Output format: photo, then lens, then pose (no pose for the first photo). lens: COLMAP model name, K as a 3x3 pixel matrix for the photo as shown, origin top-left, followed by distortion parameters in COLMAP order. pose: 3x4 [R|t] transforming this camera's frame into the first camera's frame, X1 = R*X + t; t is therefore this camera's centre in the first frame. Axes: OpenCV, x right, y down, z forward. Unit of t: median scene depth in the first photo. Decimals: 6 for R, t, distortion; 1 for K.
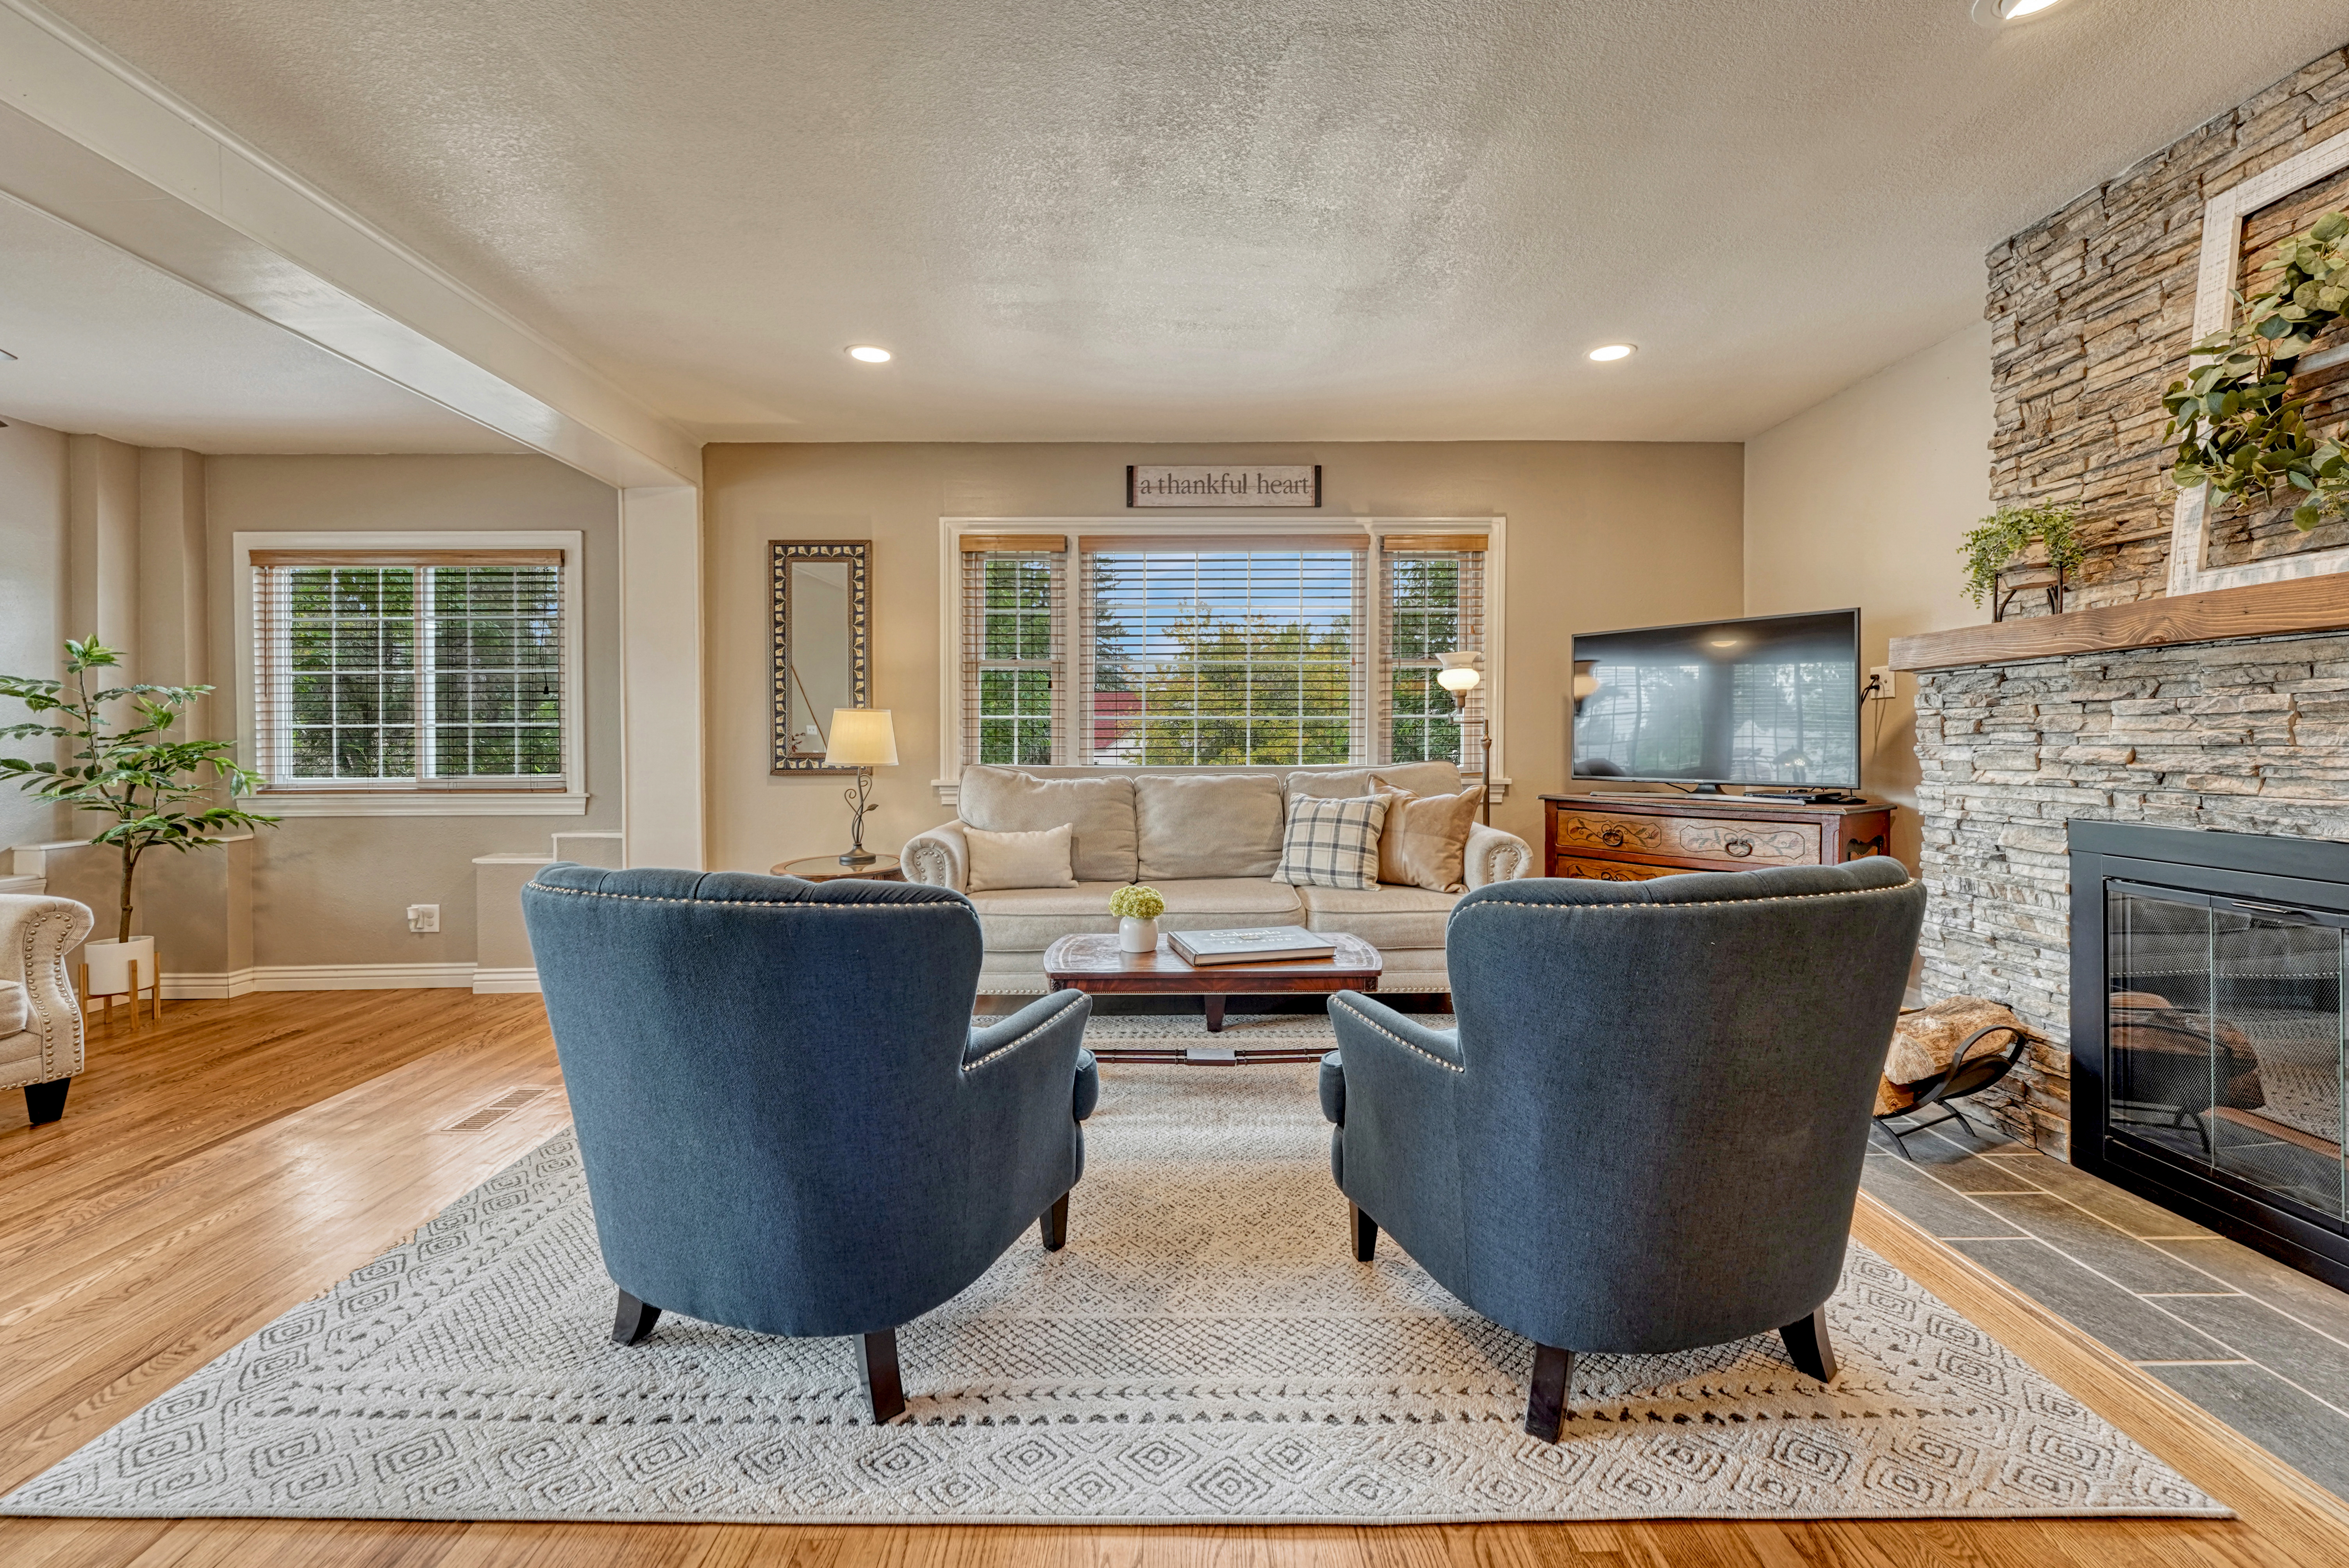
lens RADIAL K [[990.8, 0, 1173.7], [0, 990.8, 740.1], [0, 0, 1]] dist [-0.007583, 0.000174]
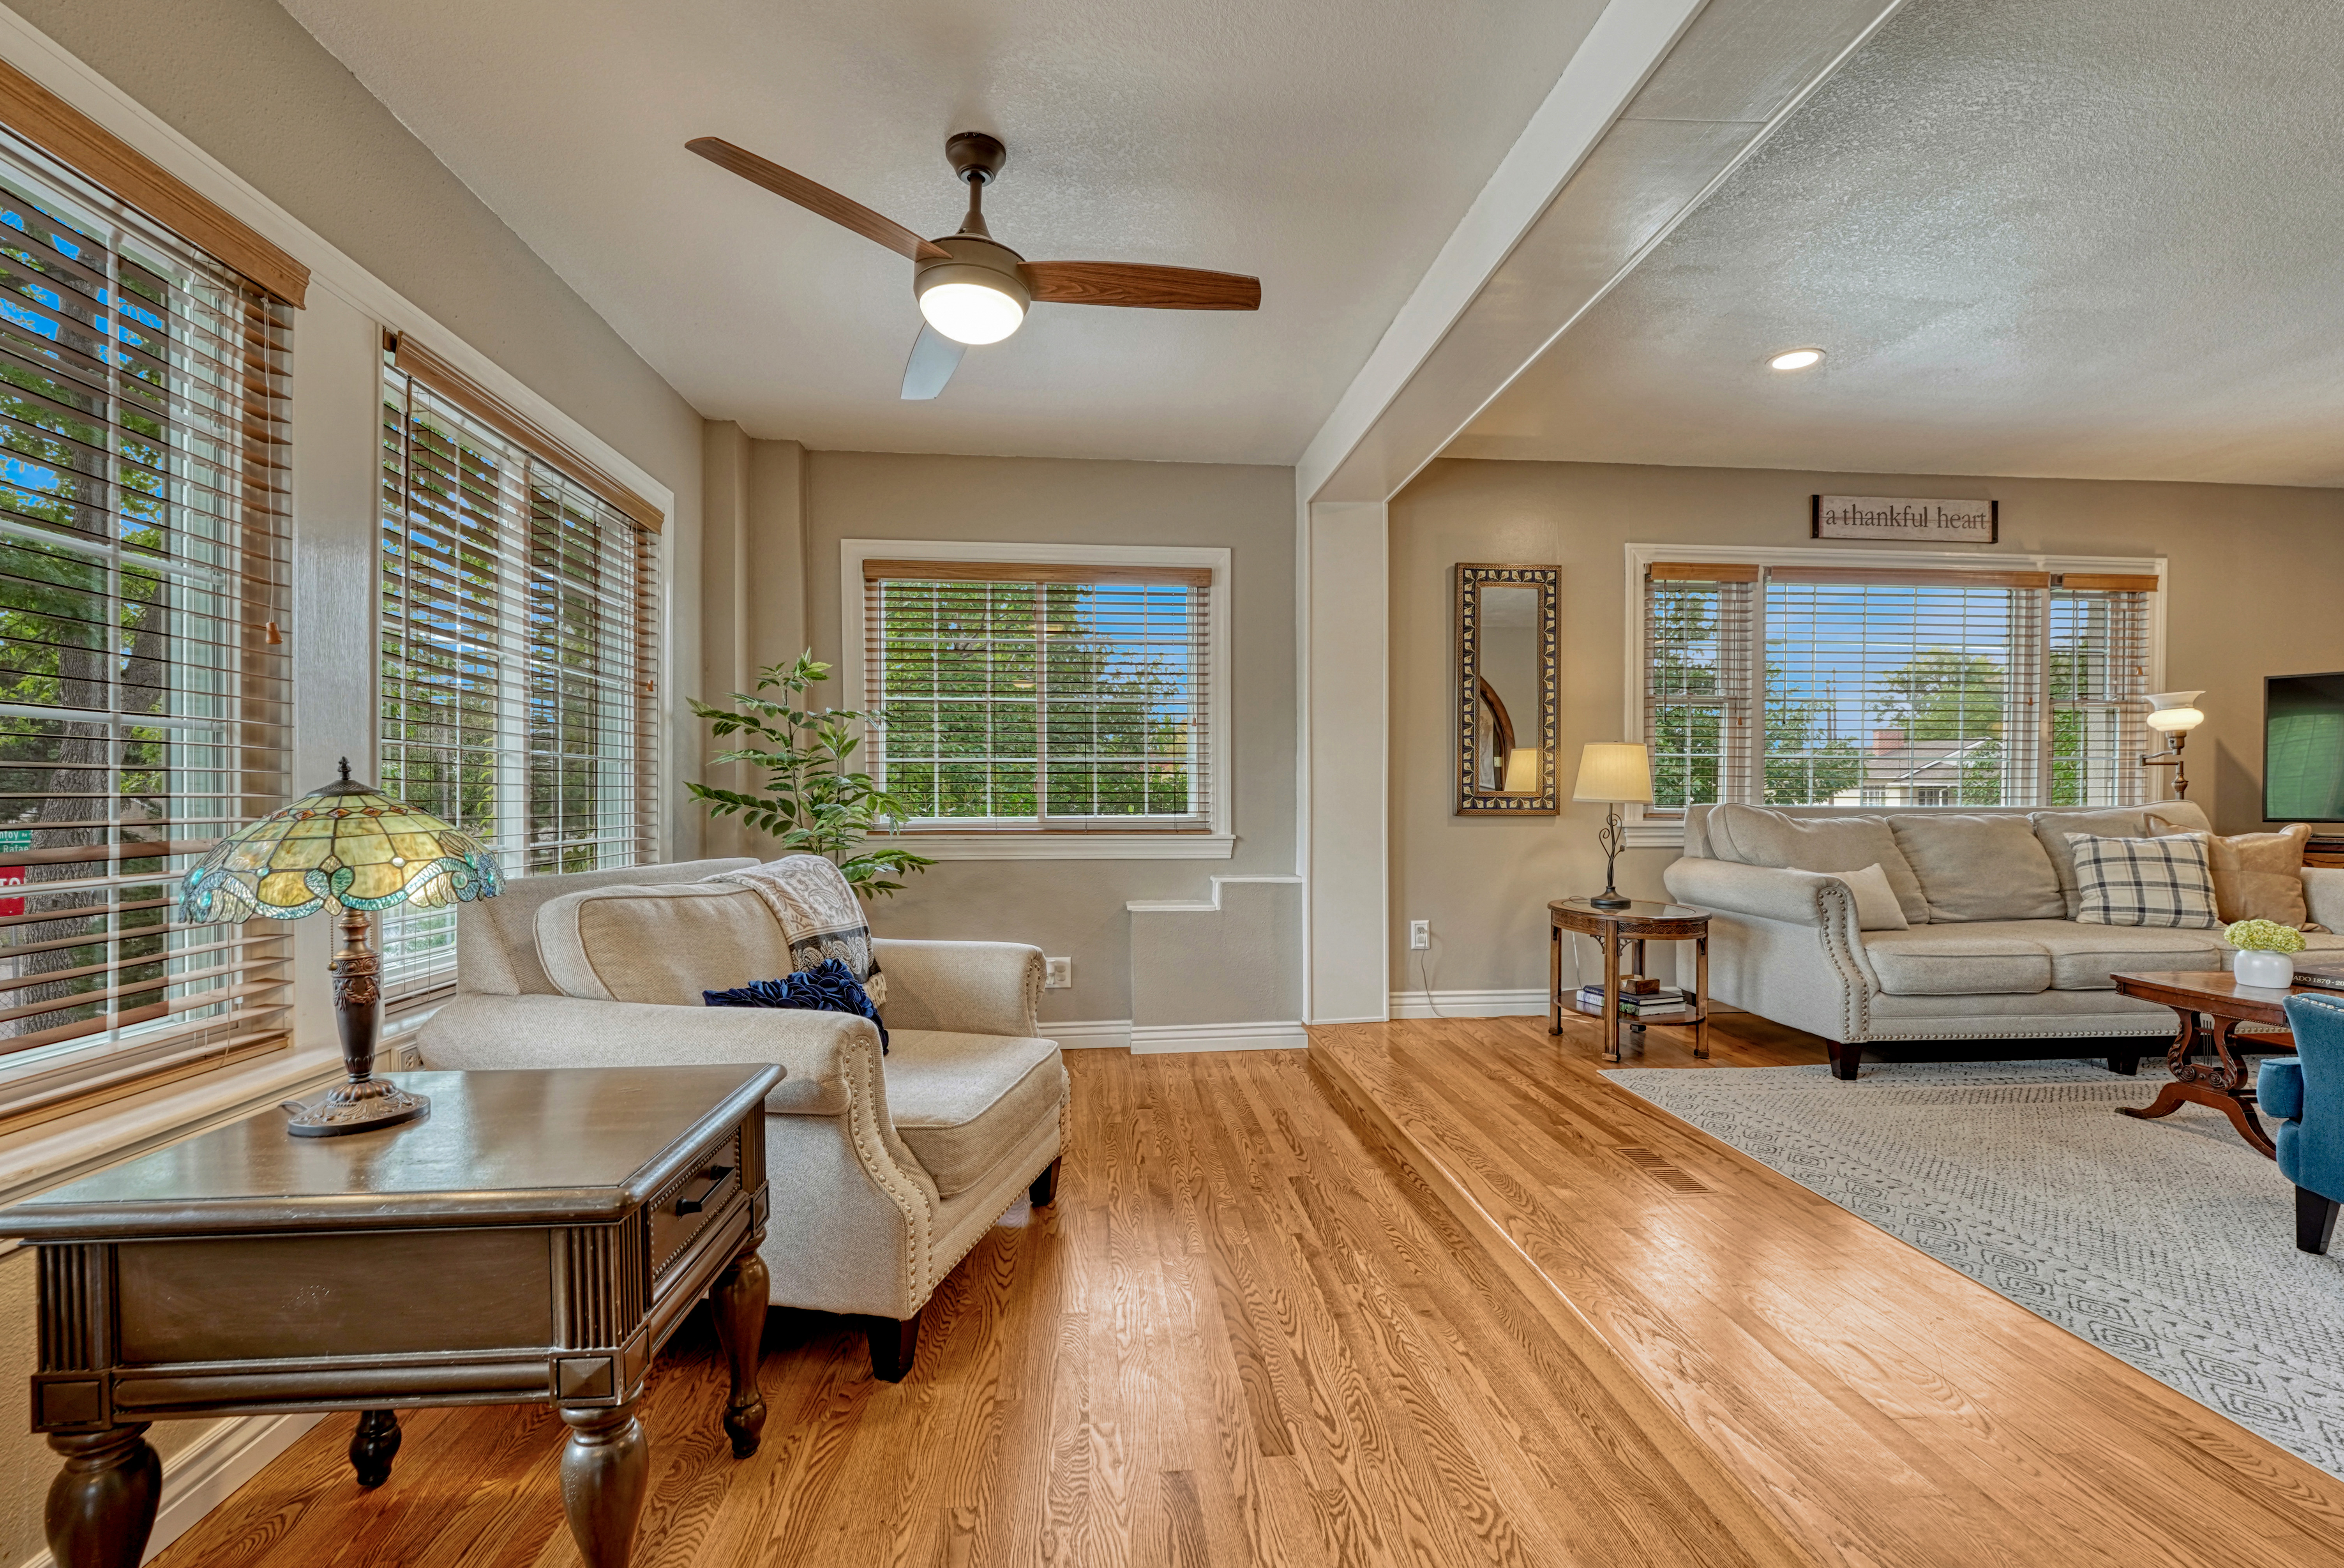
lens RADIAL K [[1016.9, 0, 1178.5], [0, 1016.9, 804.5], [0, 0, 1]] dist [-0.008068, -0.000162]
pose [[0.997094, 0.003976, 0.076079, -0.757542], [-0.004277, 0.999984, 0.003794, 0.023116], [-0.076062, -0.004108, 0.997095, 0.066709]]
